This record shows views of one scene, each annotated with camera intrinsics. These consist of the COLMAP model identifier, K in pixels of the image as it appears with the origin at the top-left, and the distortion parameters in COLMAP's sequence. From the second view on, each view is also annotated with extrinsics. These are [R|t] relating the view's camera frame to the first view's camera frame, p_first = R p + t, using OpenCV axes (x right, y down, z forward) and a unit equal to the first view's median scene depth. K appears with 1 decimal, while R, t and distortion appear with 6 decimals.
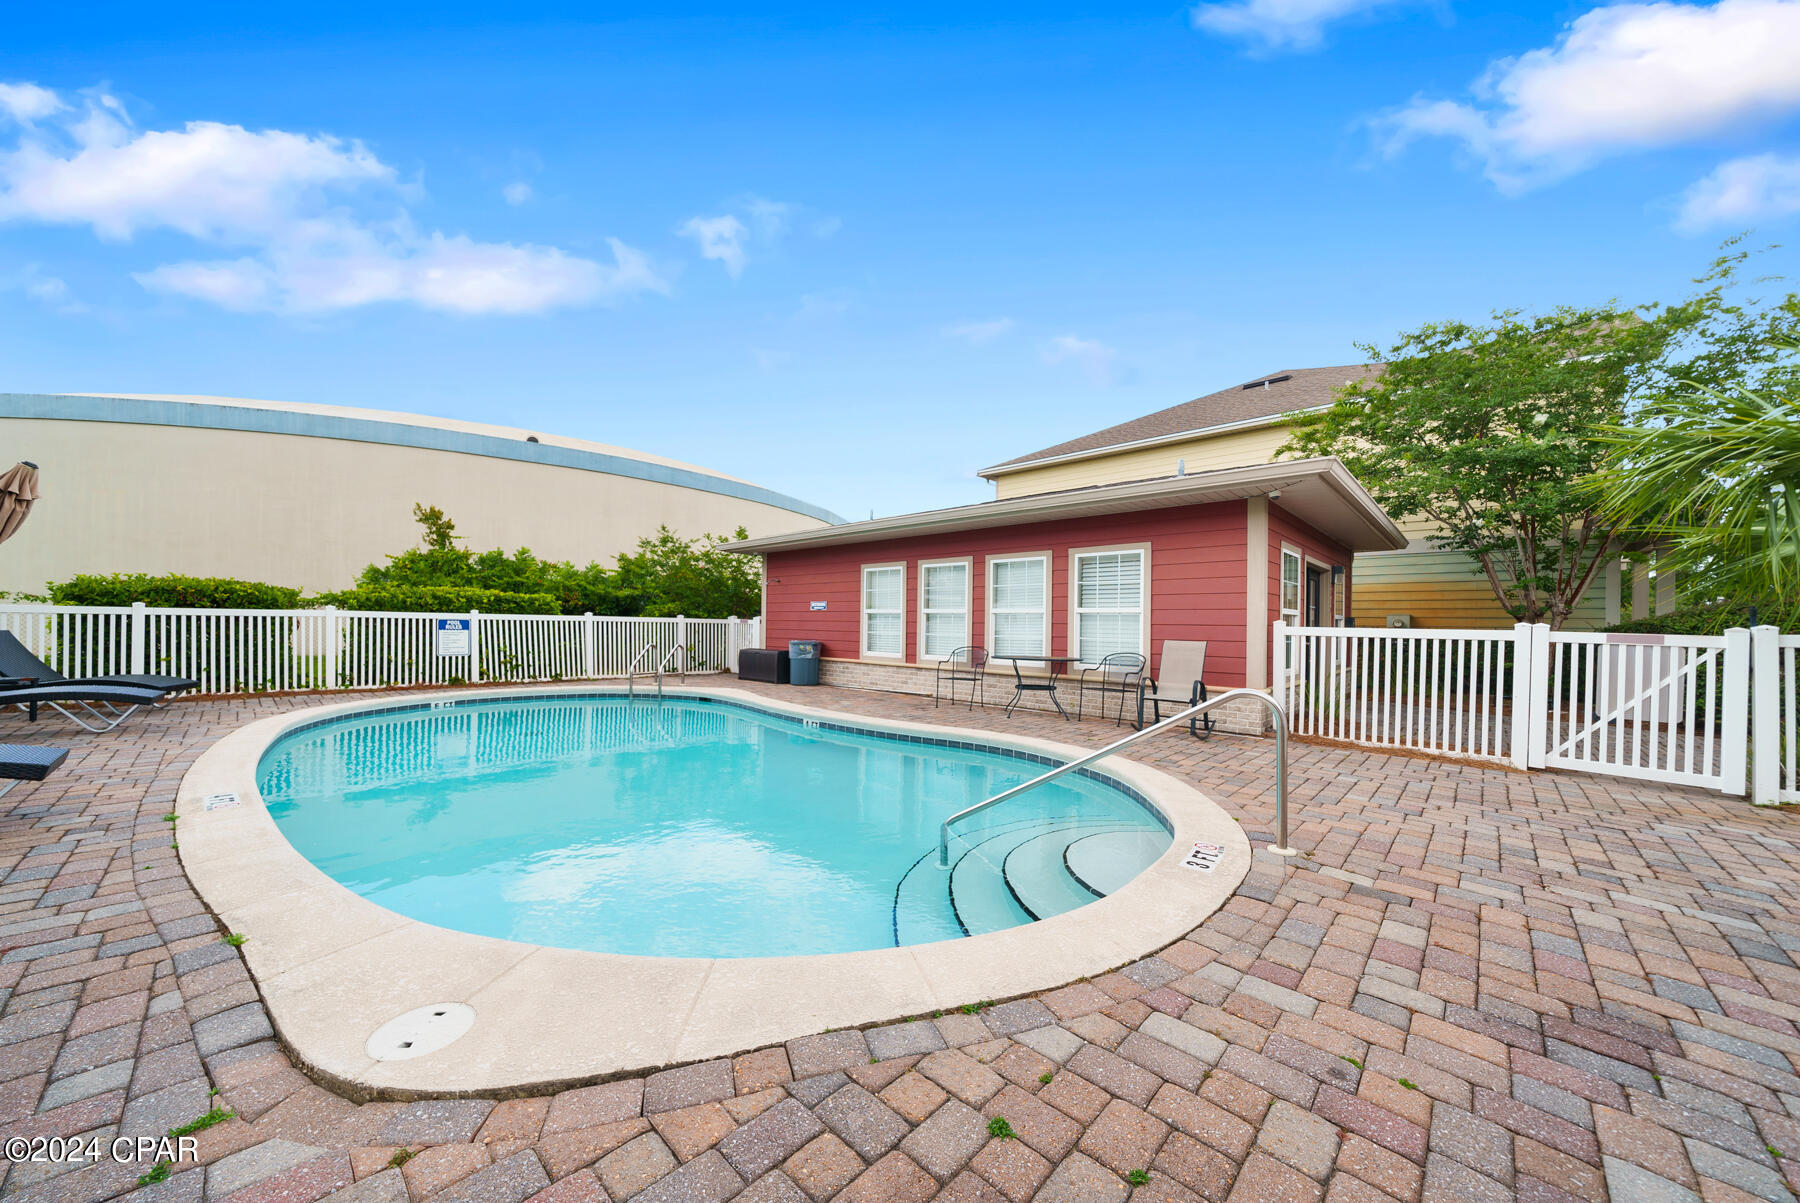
lens RADIAL K [[612.5, 0, 878.1], [0, 612.5, 622.9], [0, 0, 1]] dist [-0.003392, -0.000084]
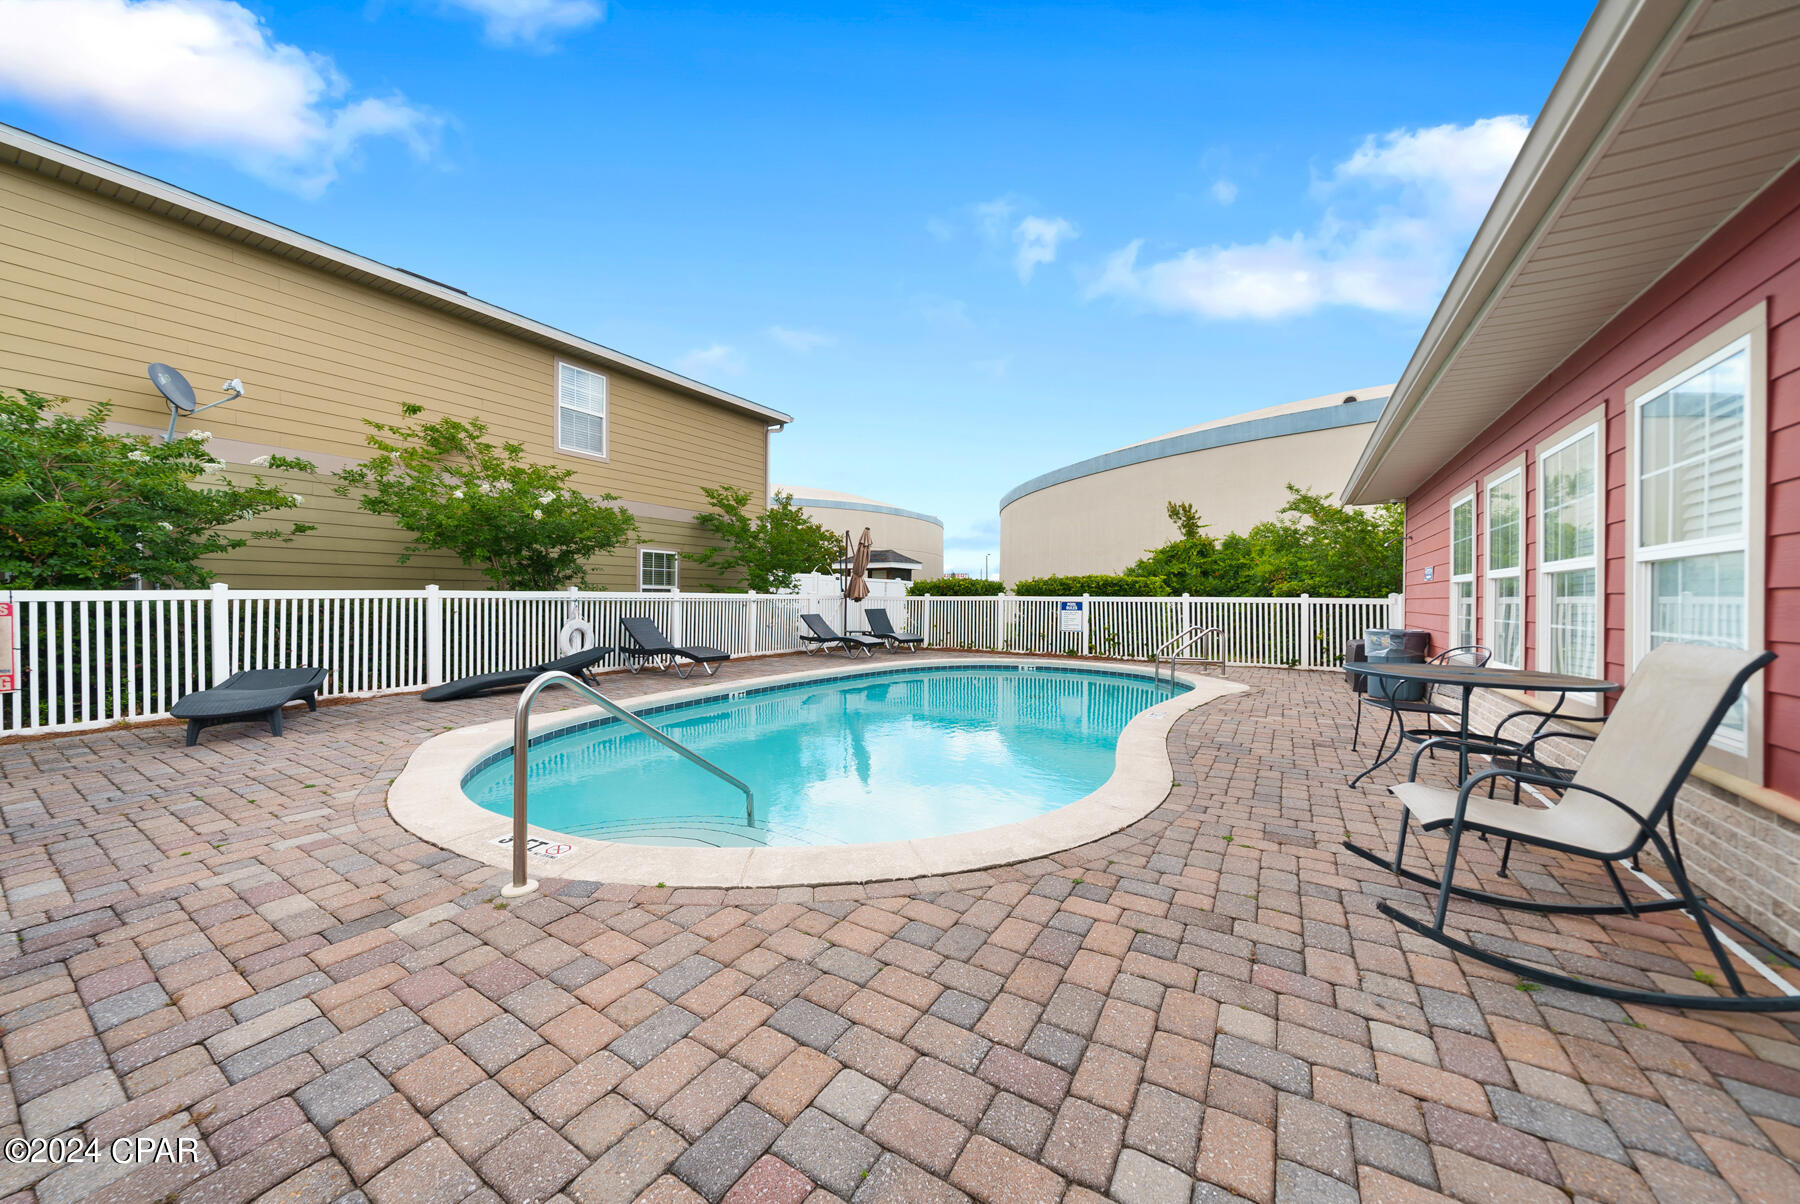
lens RADIAL K [[636.0, 0, 894.8], [0, 636.0, 604.0], [0, 0, 1]] dist [-0.000507, 0.000047]
pose [[0.213984, -0.007356, -0.976809, 0.565679], [-0.001073, 0.999969, -0.007765, 0.010963], [0.976836, 0.002710, 0.213970, 0.475454]]
